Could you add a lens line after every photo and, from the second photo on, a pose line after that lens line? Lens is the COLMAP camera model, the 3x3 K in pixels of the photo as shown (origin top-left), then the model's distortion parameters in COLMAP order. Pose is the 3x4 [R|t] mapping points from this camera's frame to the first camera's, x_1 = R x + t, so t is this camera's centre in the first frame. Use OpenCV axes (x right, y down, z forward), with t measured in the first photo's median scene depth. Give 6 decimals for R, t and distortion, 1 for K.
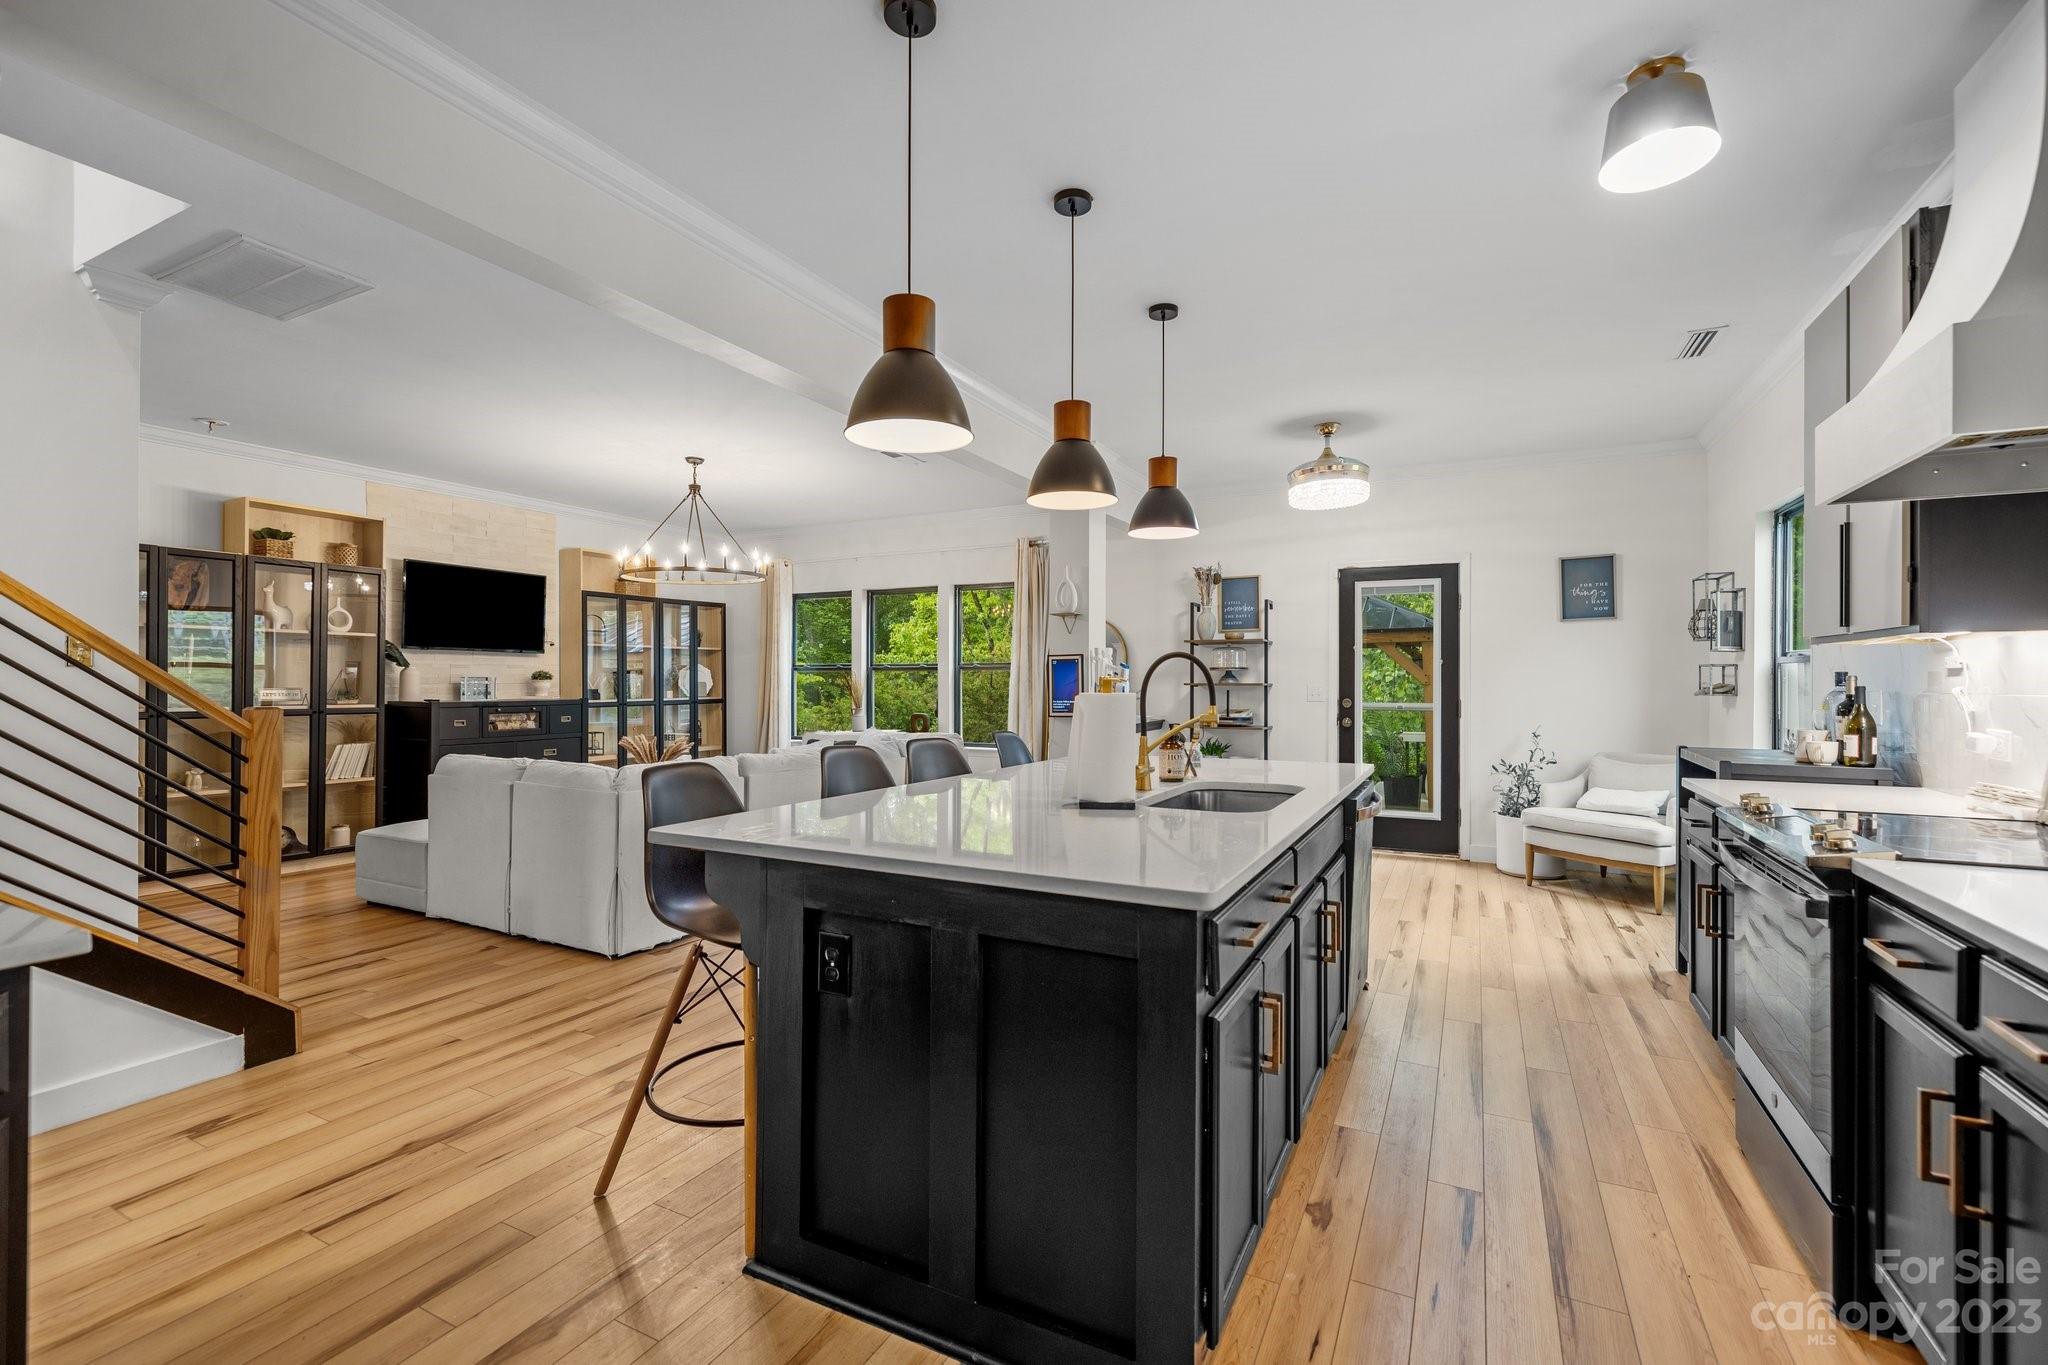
lens RADIAL K [[872.5, 0, 988.2], [0, 872.5, 681.3], [0, 0, 1]] dist [0.001030, -0.000020]
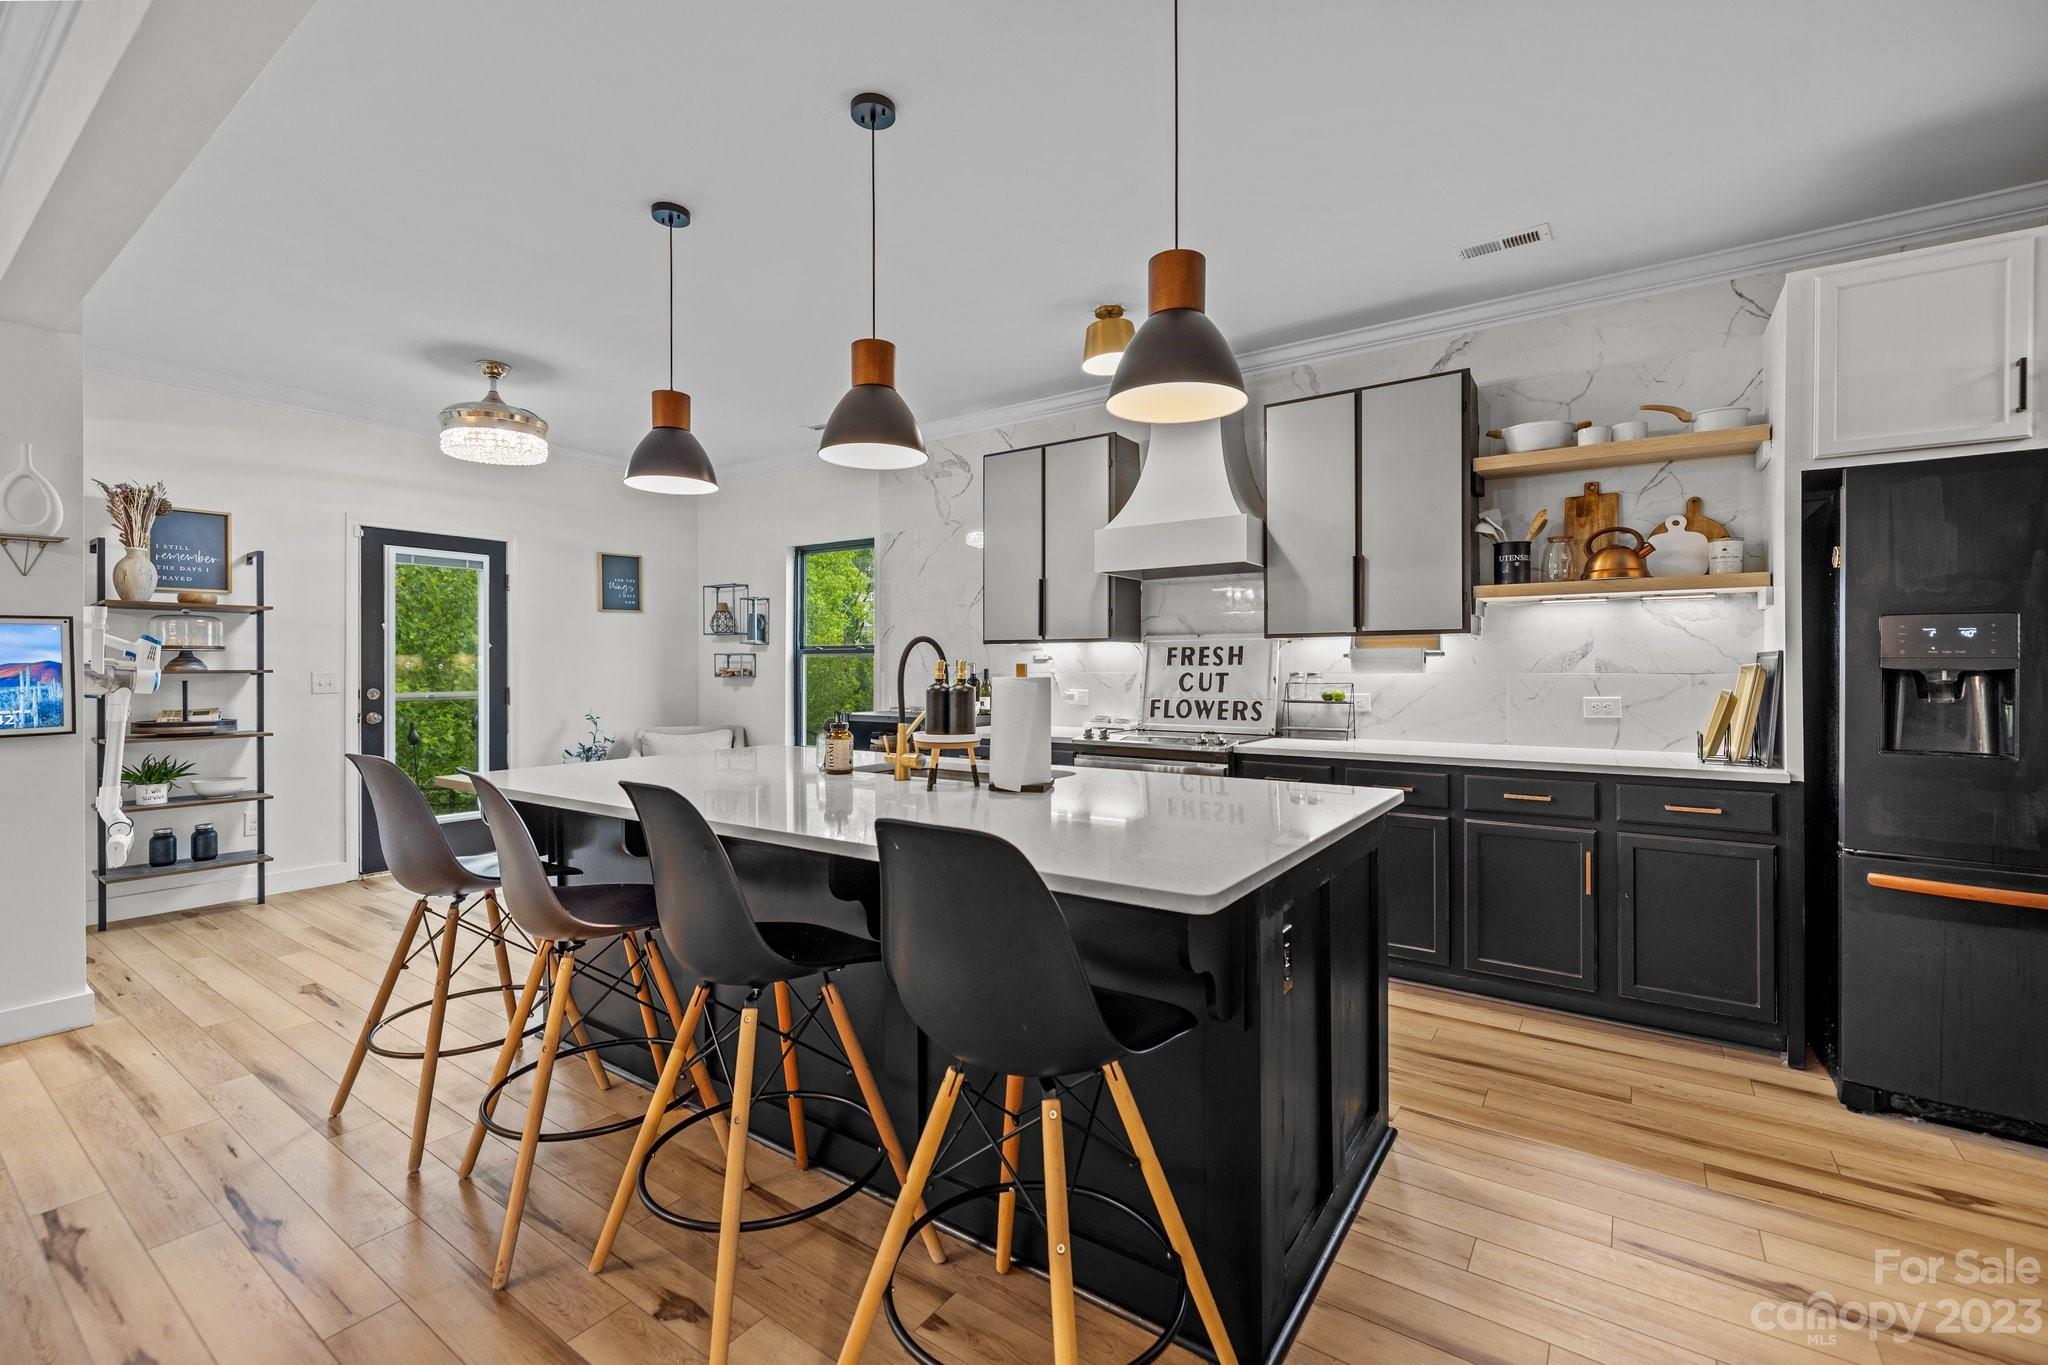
lens RADIAL K [[872.5, 0, 1021.2], [0, 872.5, 671.8], [0, 0, 1]] dist [0.001030, -0.000020]
pose [[0.108976, -0.005324, 0.994030, -0.354038], [0.001860, 0.999985, 0.005152, 0.001405], [-0.994043, 0.001288, 0.108984, 0.363621]]
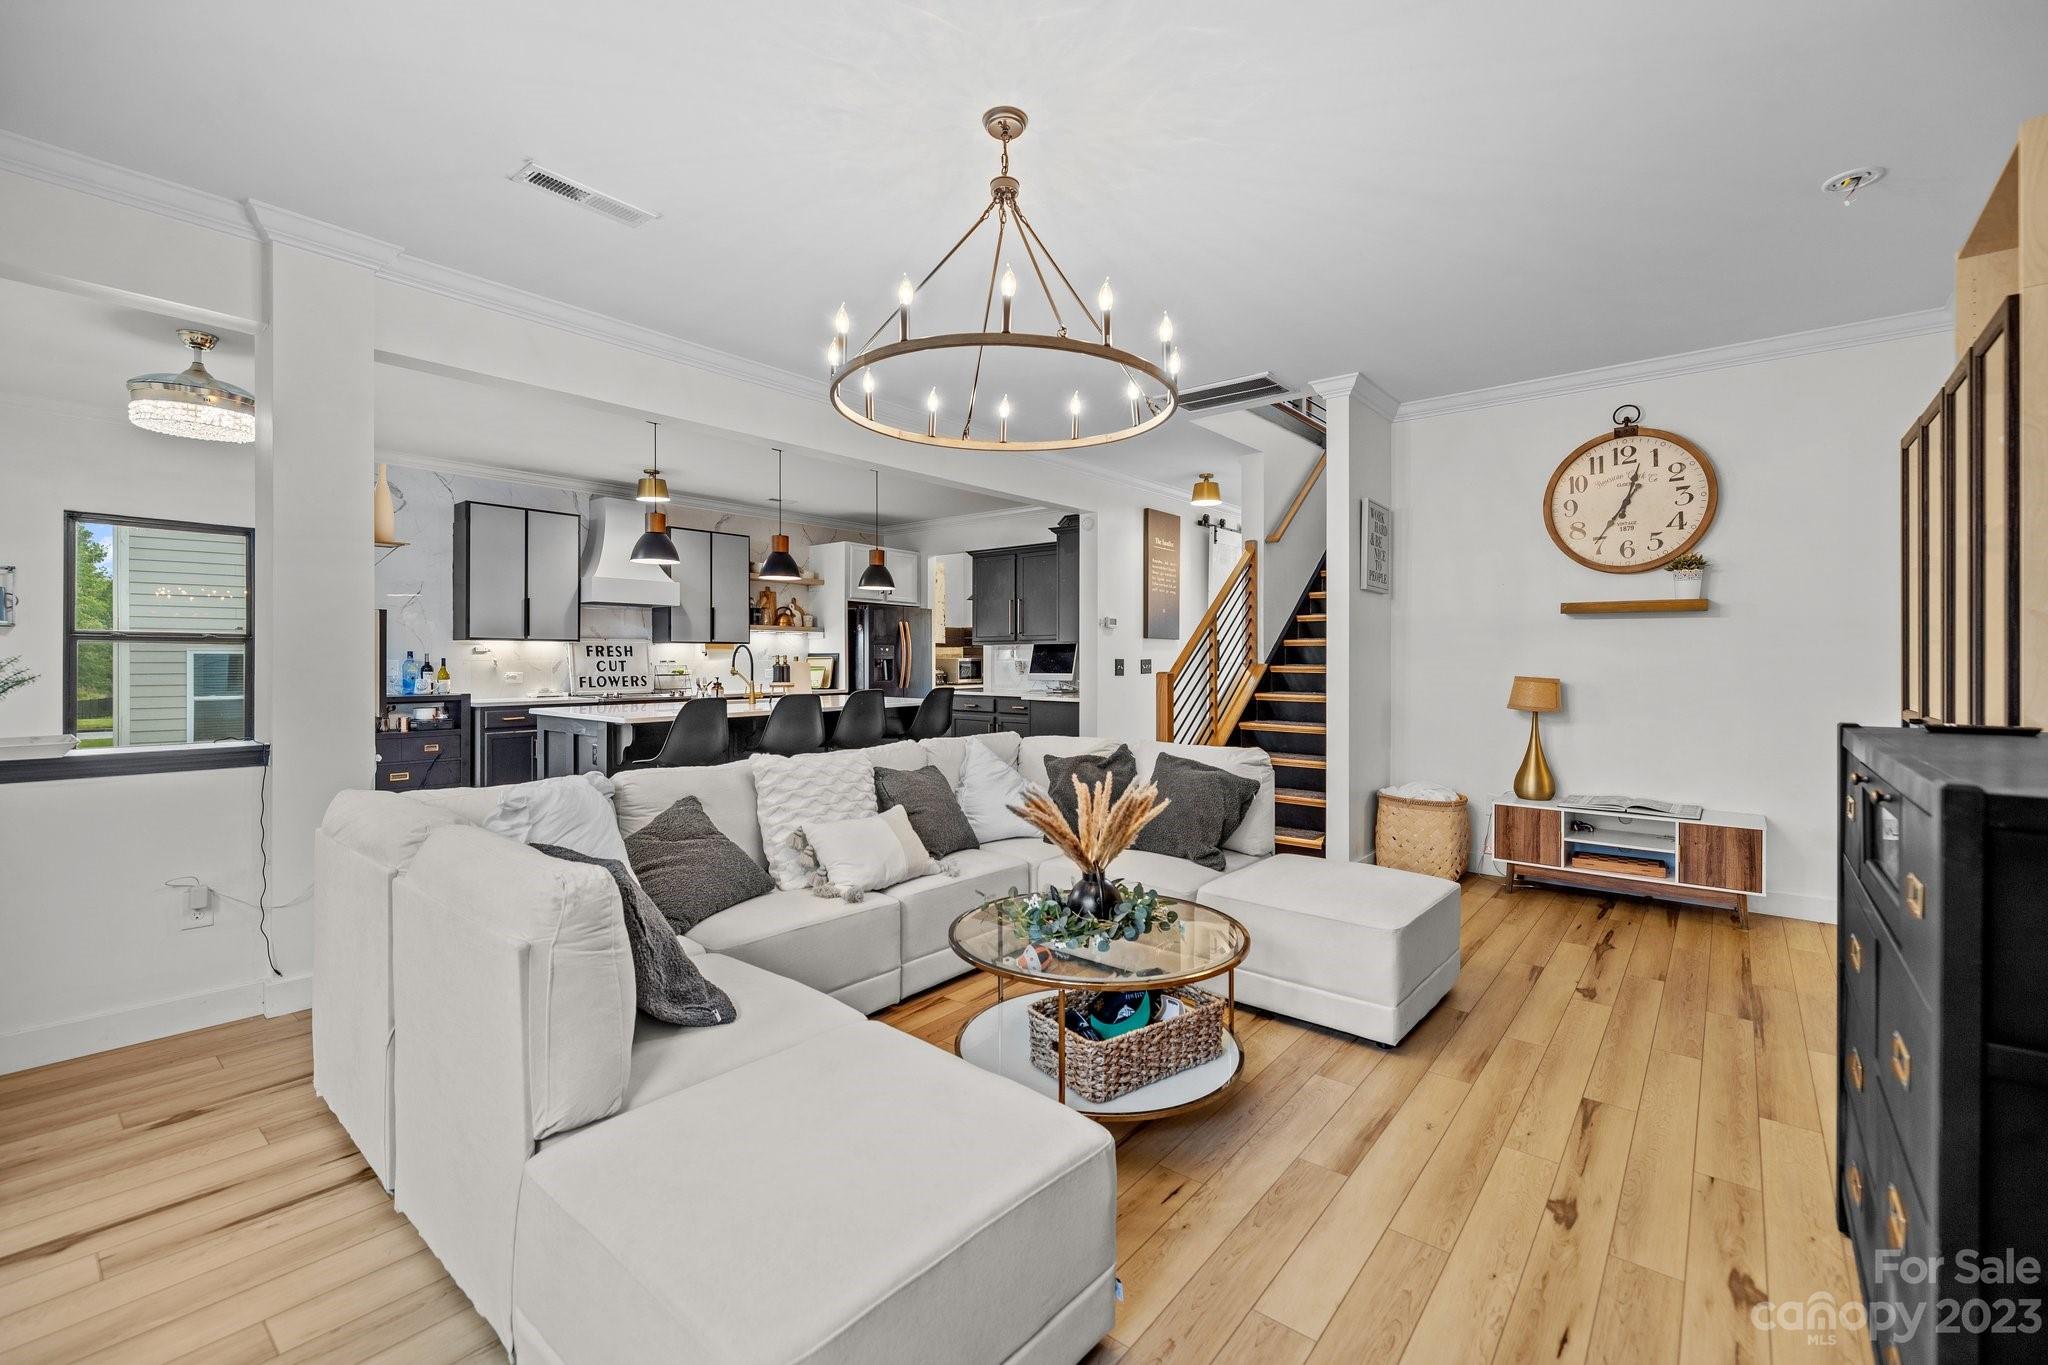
lens RADIAL K [[872.5, 0, 1027.7], [0, 872.5, 660.5], [0, 0, 1]] dist [0.001030, -0.000020]
pose [[-0.984213, -0.003564, 0.176953, -0.446774], [-0.003274, 0.999993, 0.001930, 0.001490], [-0.176958, 0.001320, -0.984217, 1.474326]]
